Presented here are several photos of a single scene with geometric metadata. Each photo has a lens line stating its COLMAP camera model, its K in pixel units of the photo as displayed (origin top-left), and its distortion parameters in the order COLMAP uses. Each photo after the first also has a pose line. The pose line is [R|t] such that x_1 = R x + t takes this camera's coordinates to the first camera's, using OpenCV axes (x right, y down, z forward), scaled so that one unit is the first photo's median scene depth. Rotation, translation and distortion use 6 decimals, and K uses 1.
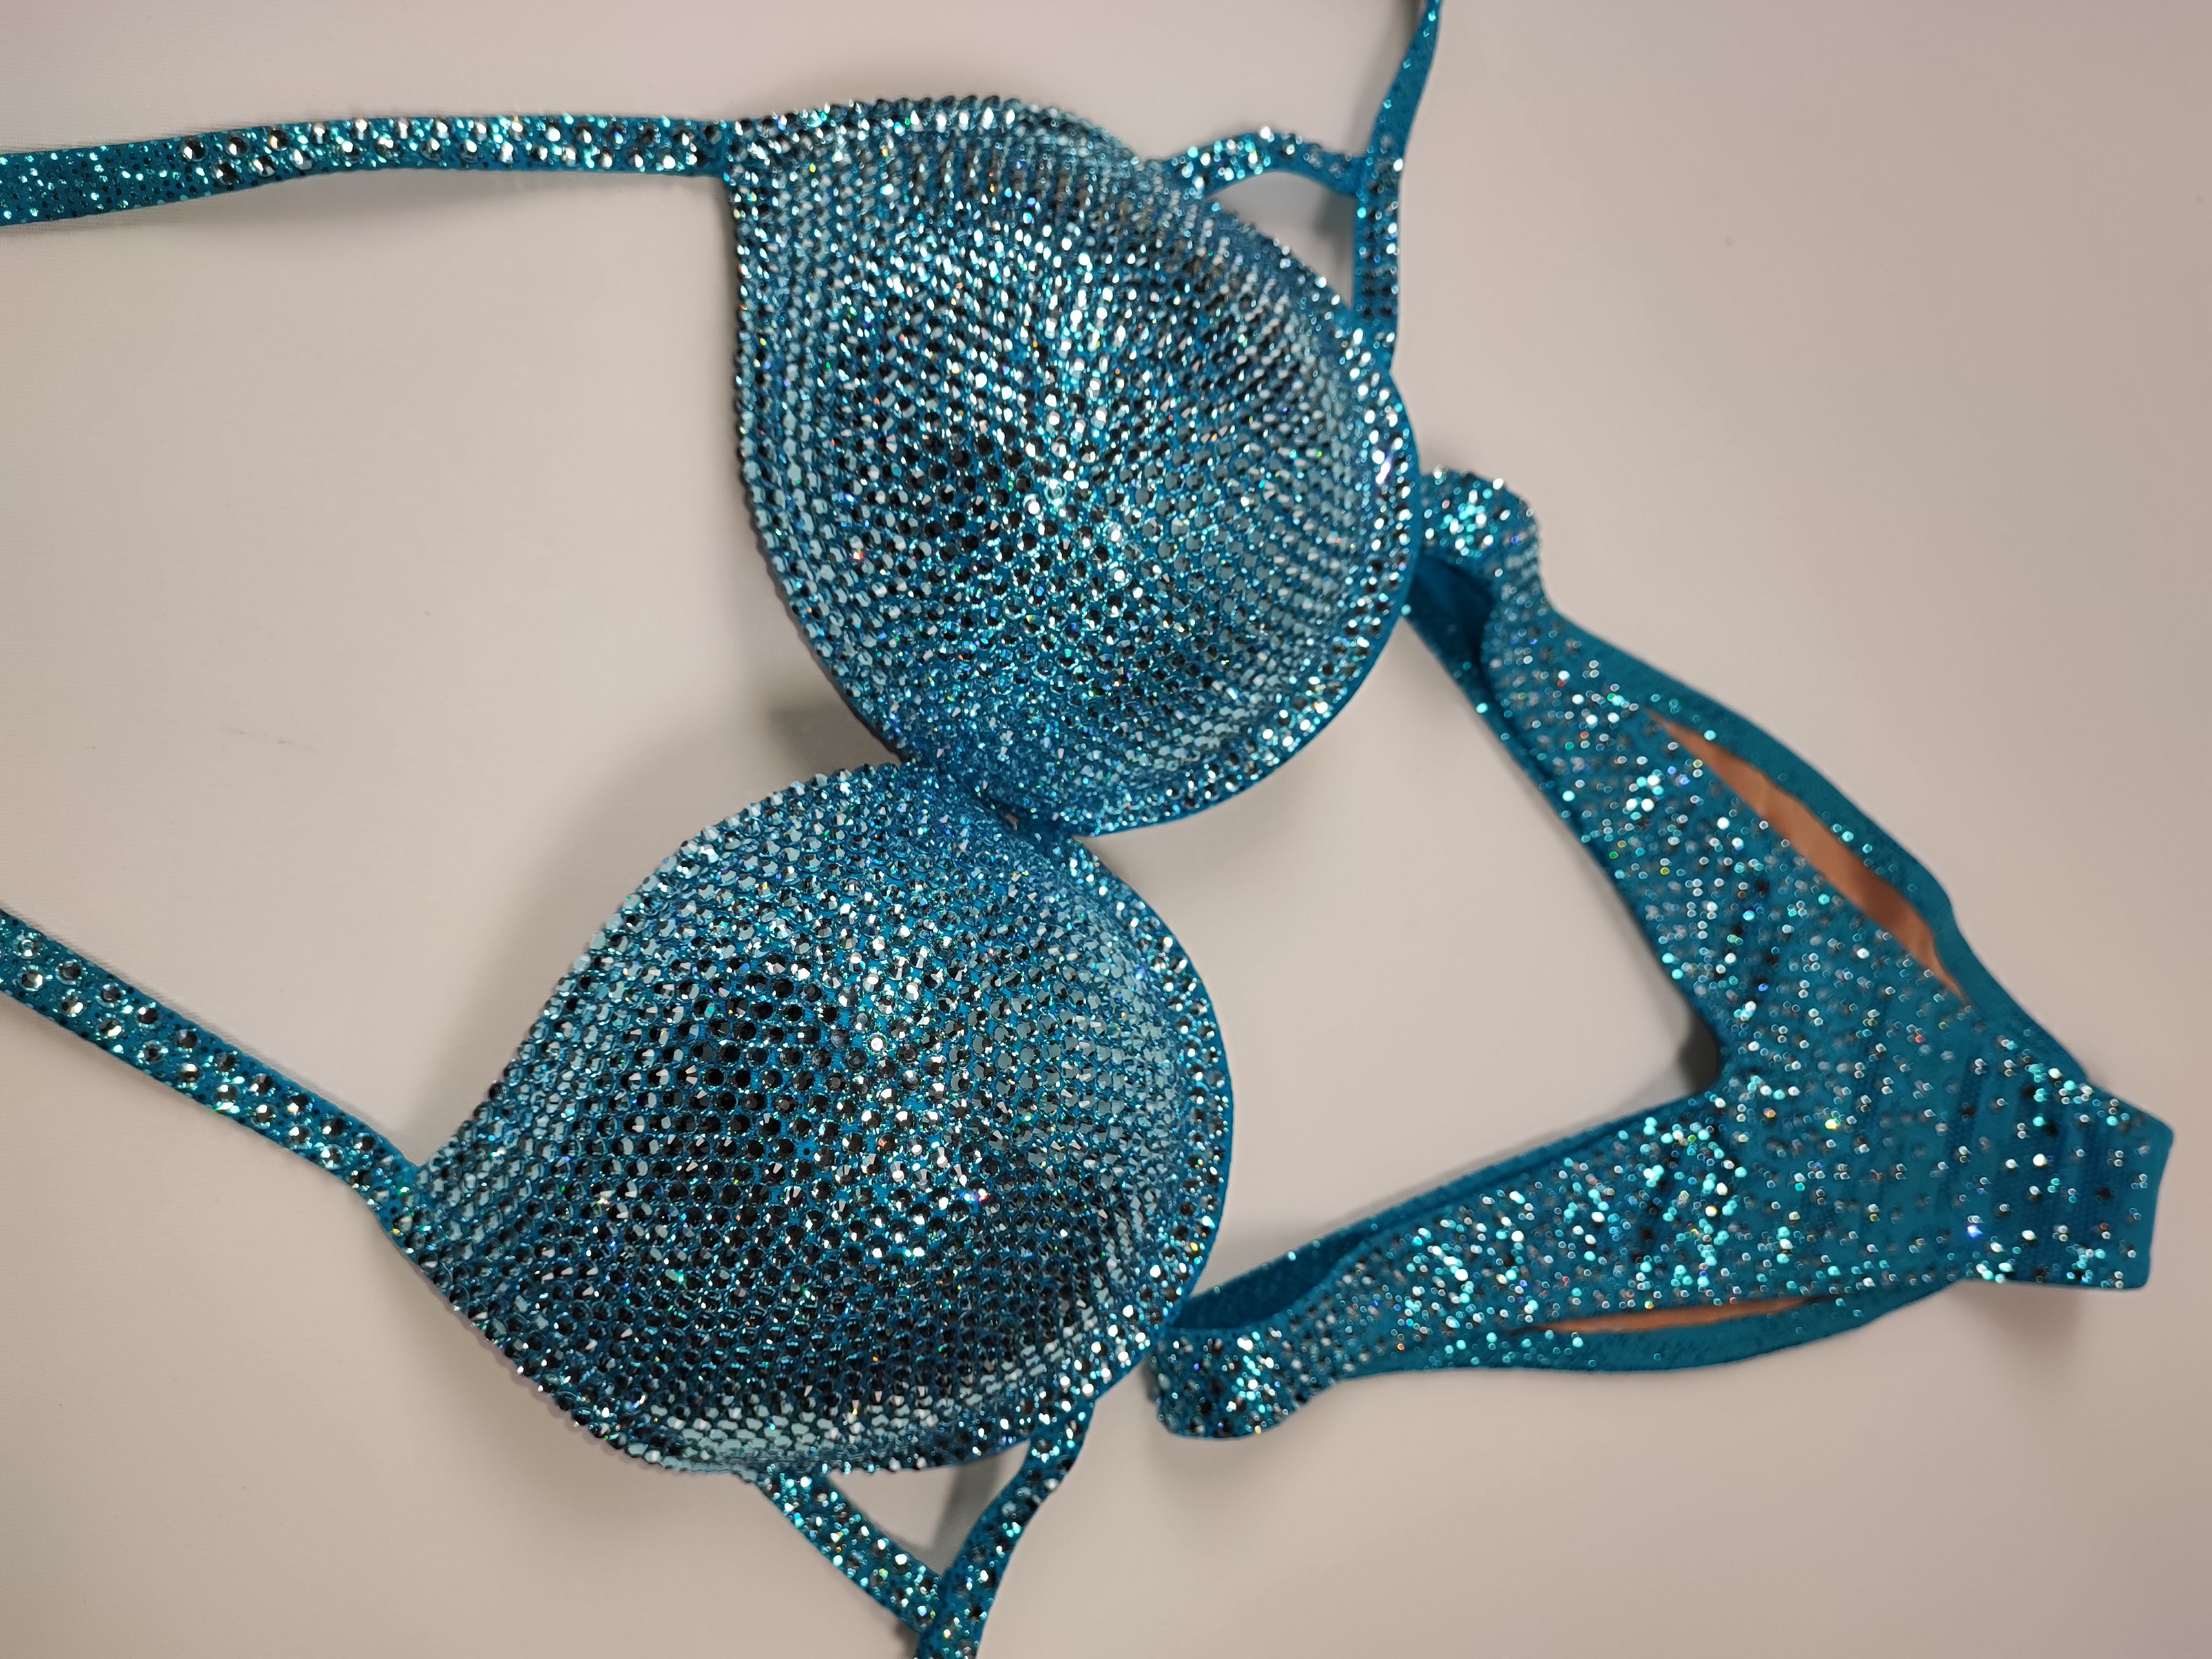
lens RADIAL K [[1585.3, 0, 1110.8], [0, 1585.3, 824.7], [0, 0, 1]] dist [-0.027451, -0.021646]
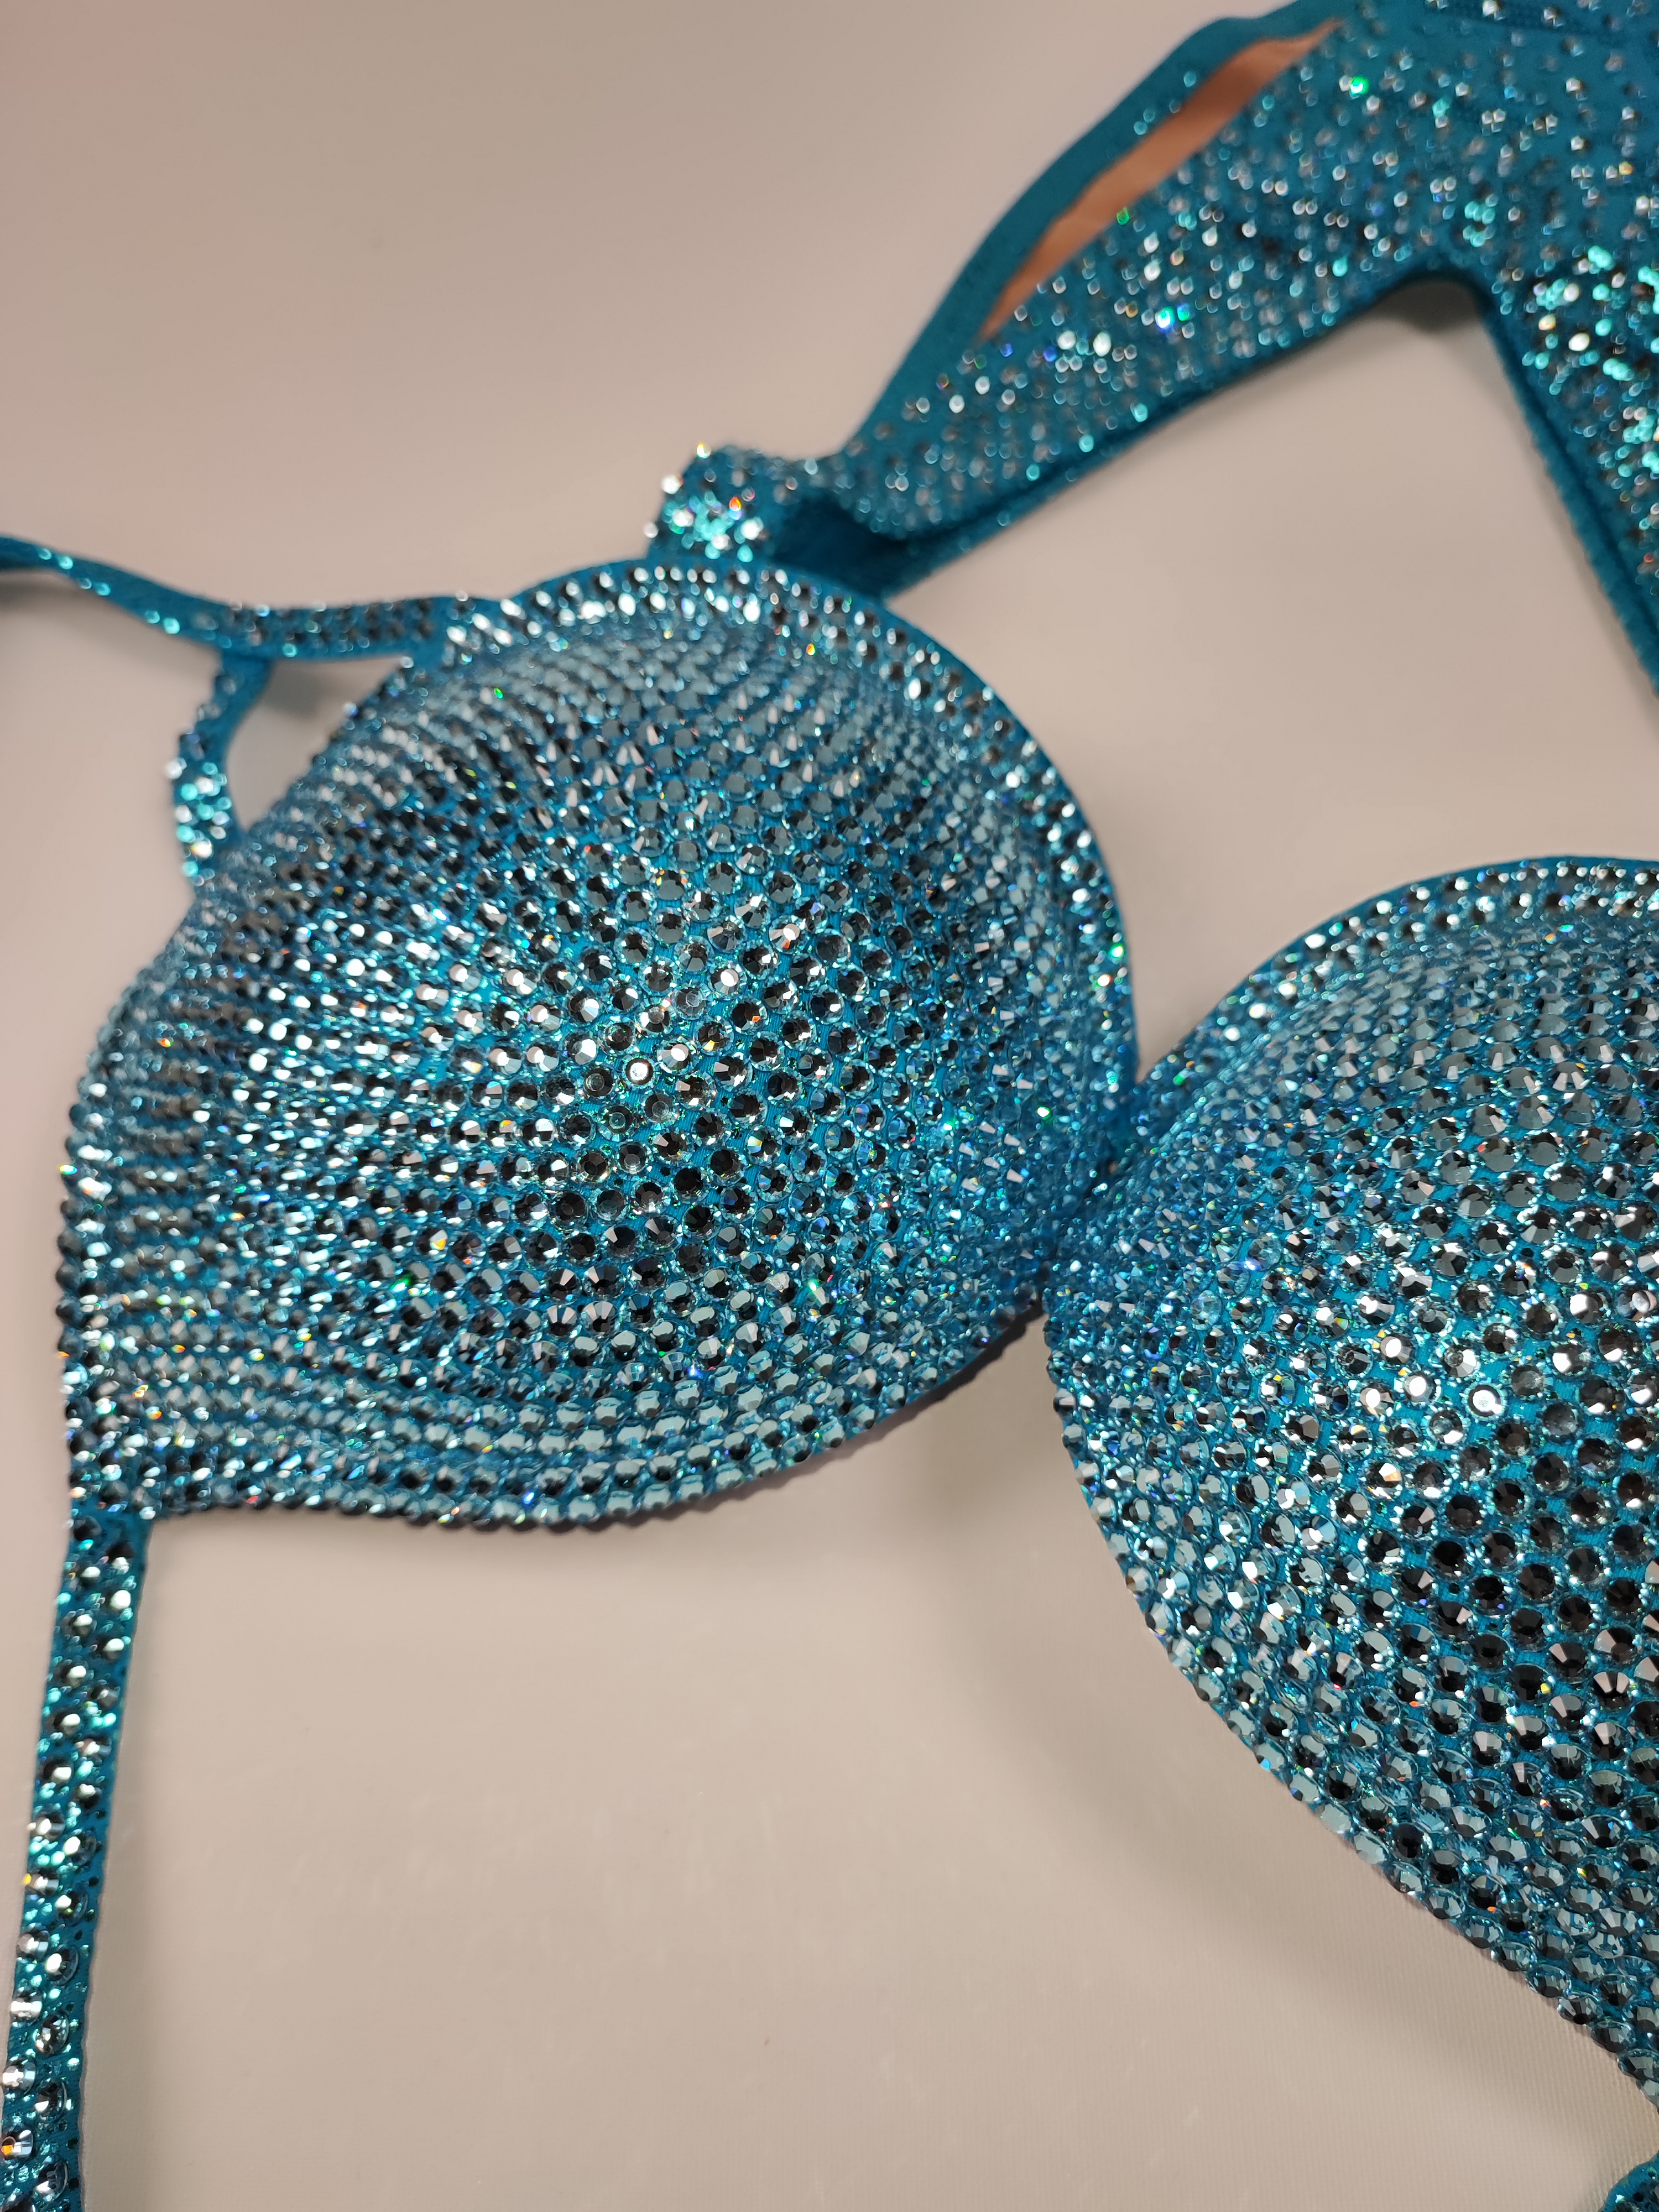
lens RADIAL K [[1585.3, 0, 835.3], [0, 1585.3, 1116.2], [0, 0, 1]] dist [-0.027451, -0.021646]
pose [[0.062154, -0.996708, 0.052061, -0.093935], [0.995833, 0.058443, -0.070002, -0.084934], [0.066729, 0.056195, 0.996187, 0.351216]]
